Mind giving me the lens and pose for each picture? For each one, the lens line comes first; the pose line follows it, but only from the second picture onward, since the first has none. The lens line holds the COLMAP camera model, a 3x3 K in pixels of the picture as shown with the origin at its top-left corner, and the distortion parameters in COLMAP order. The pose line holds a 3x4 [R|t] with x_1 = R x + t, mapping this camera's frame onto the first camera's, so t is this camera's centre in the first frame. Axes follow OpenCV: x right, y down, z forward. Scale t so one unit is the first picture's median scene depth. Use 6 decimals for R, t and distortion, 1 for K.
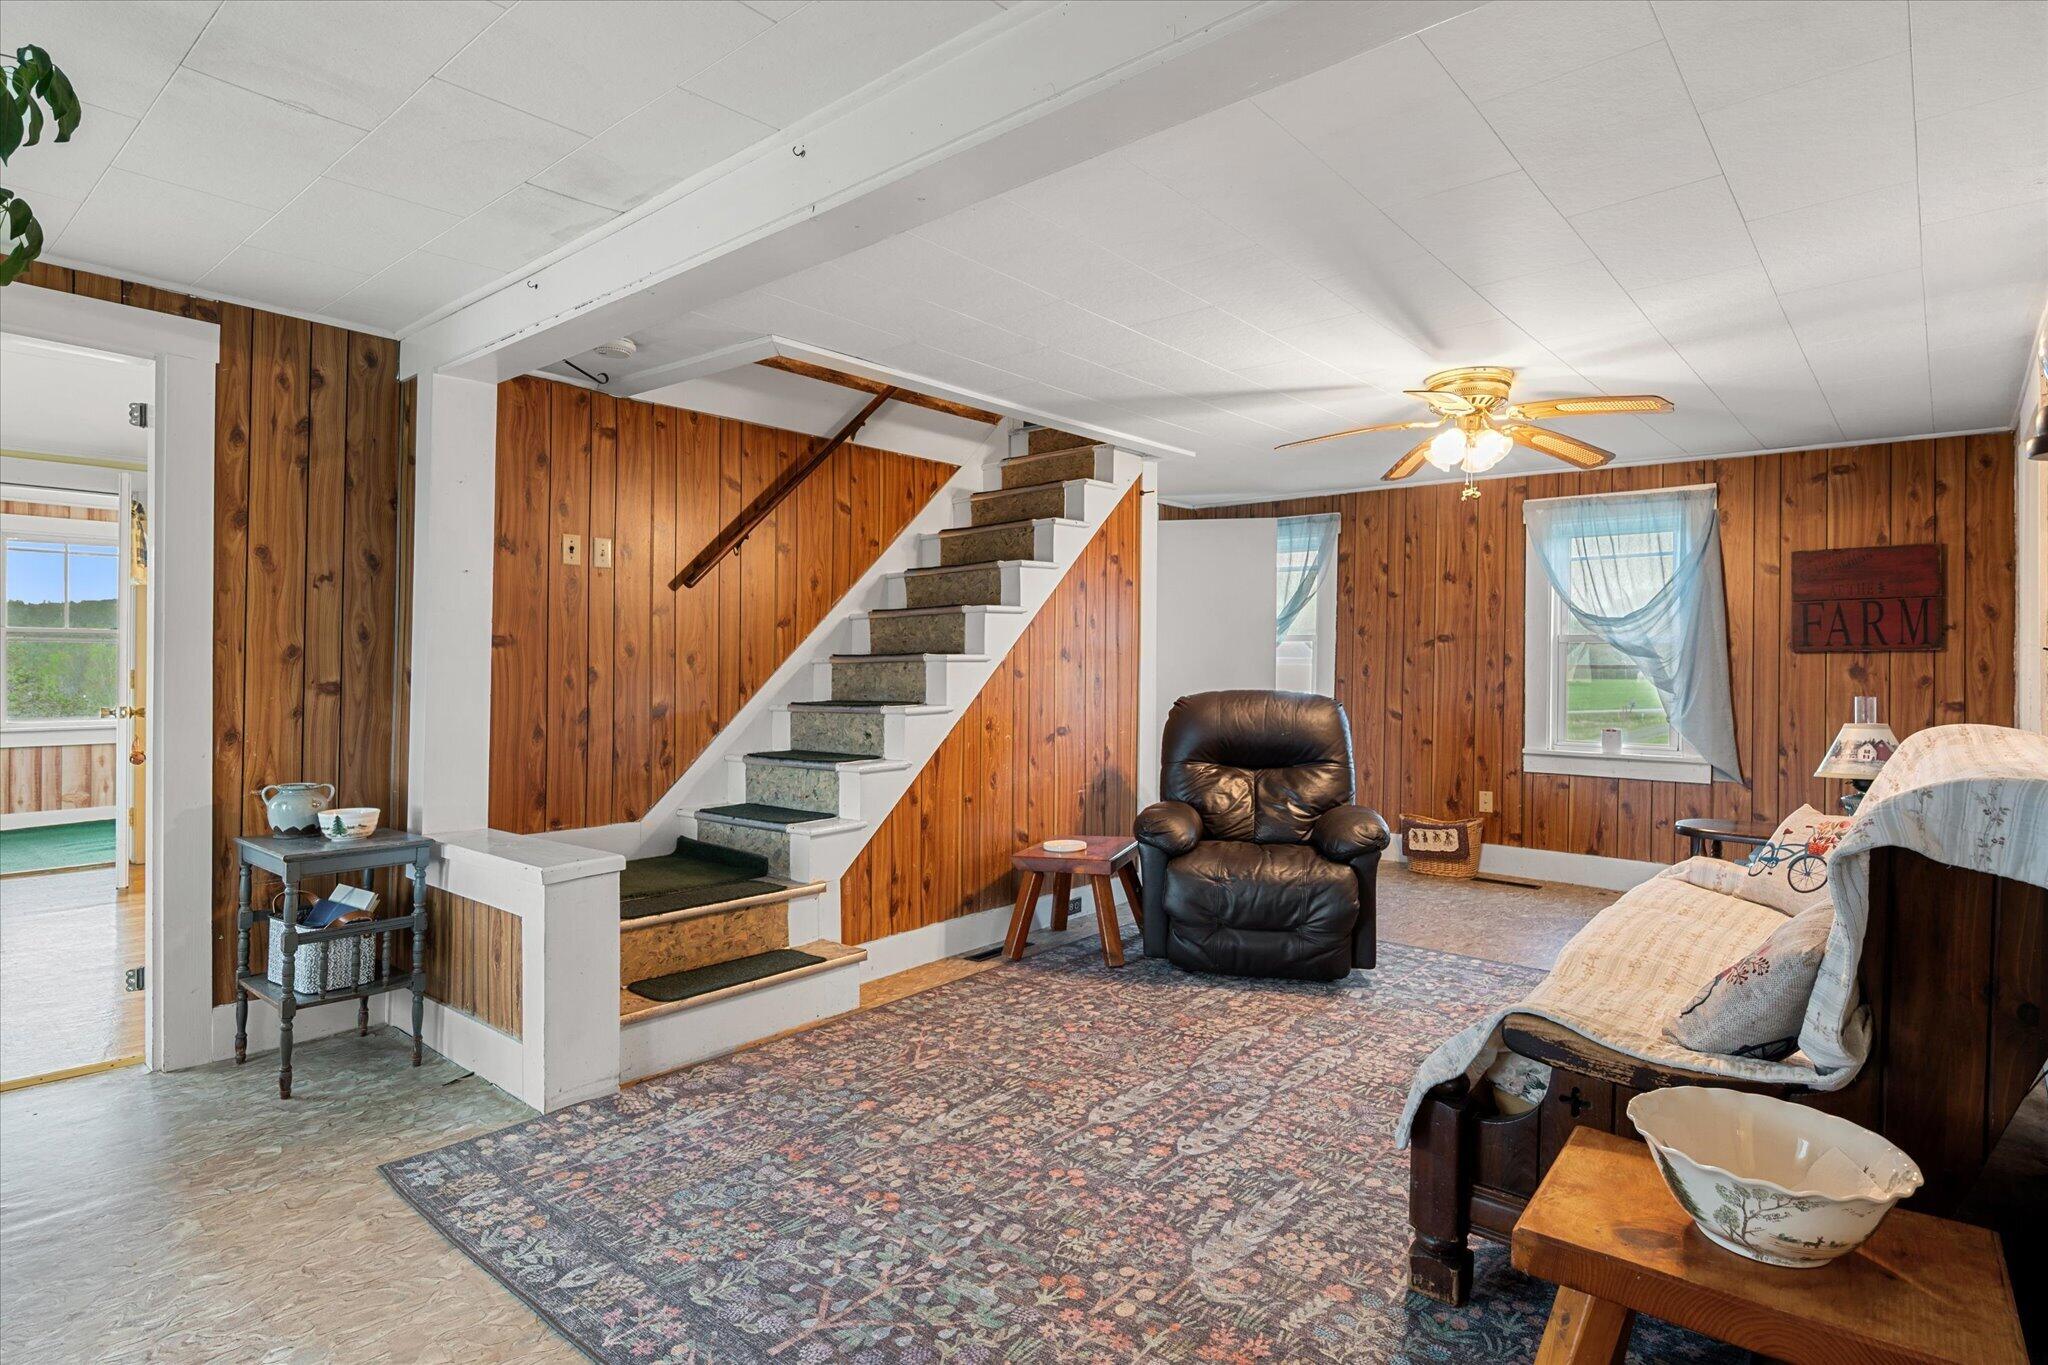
lens RADIAL K [[1056.4, 0, 1026.5], [0, 1056.4, 665.4], [0, 0, 1]] dist [-0.004383, 0.000289]
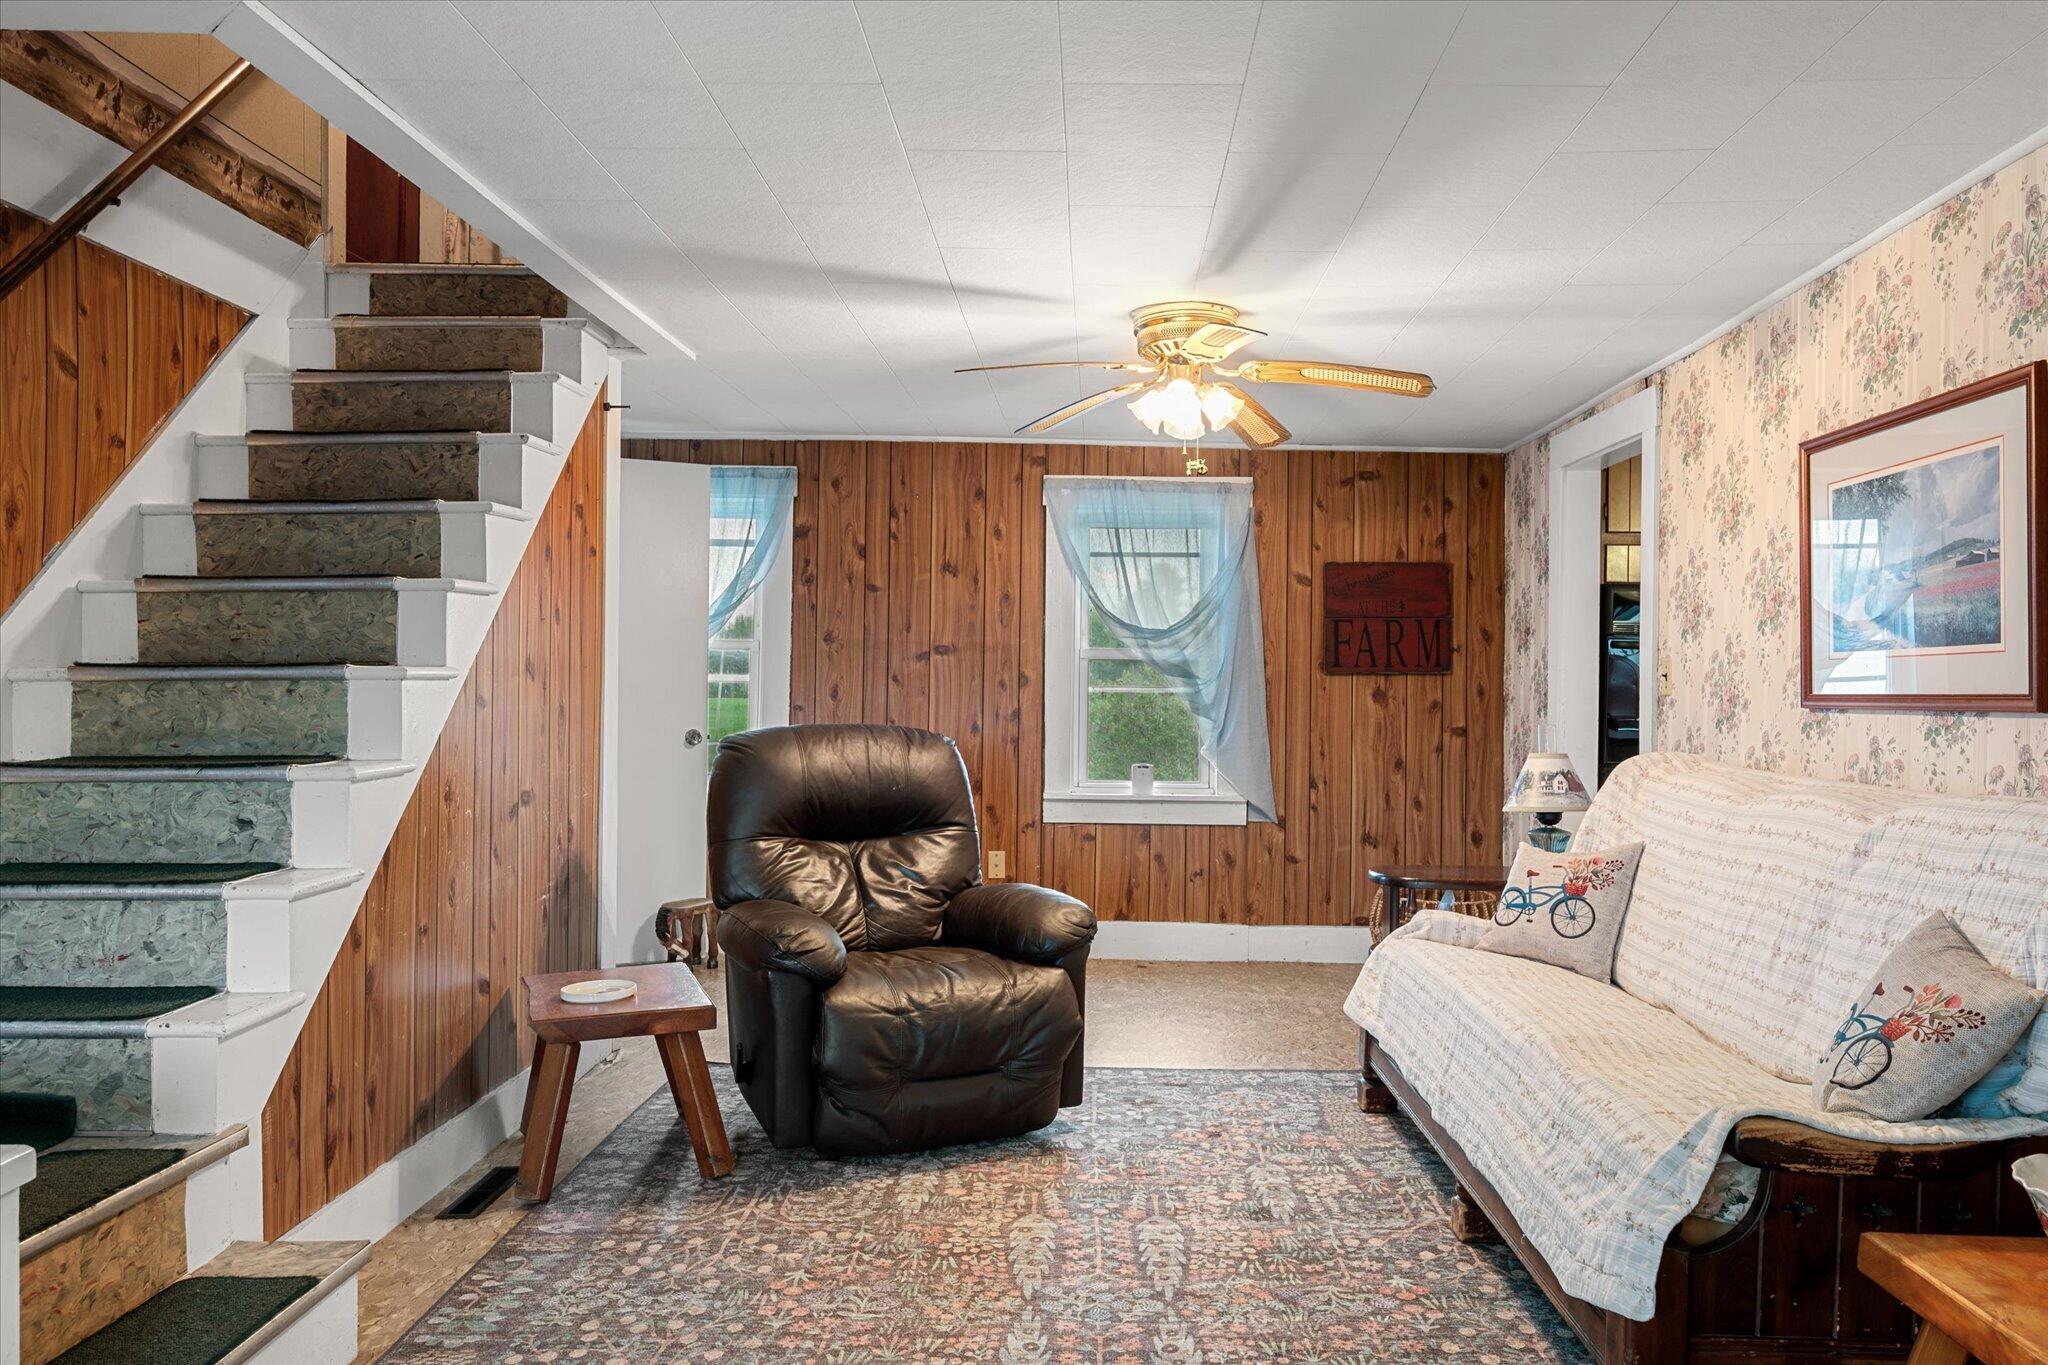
lens RADIAL K [[1491.3, 0, 1026.8], [0, 1491.3, 701.7], [0, 0, 1]] dist [-0.005977, 0.001030]
pose [[0.768005, -0.003951, 0.640432, -0.298727], [-0.005556, 0.999902, 0.012831, -0.003795], [-0.640420, -0.013412, 0.767907, 0.195039]]
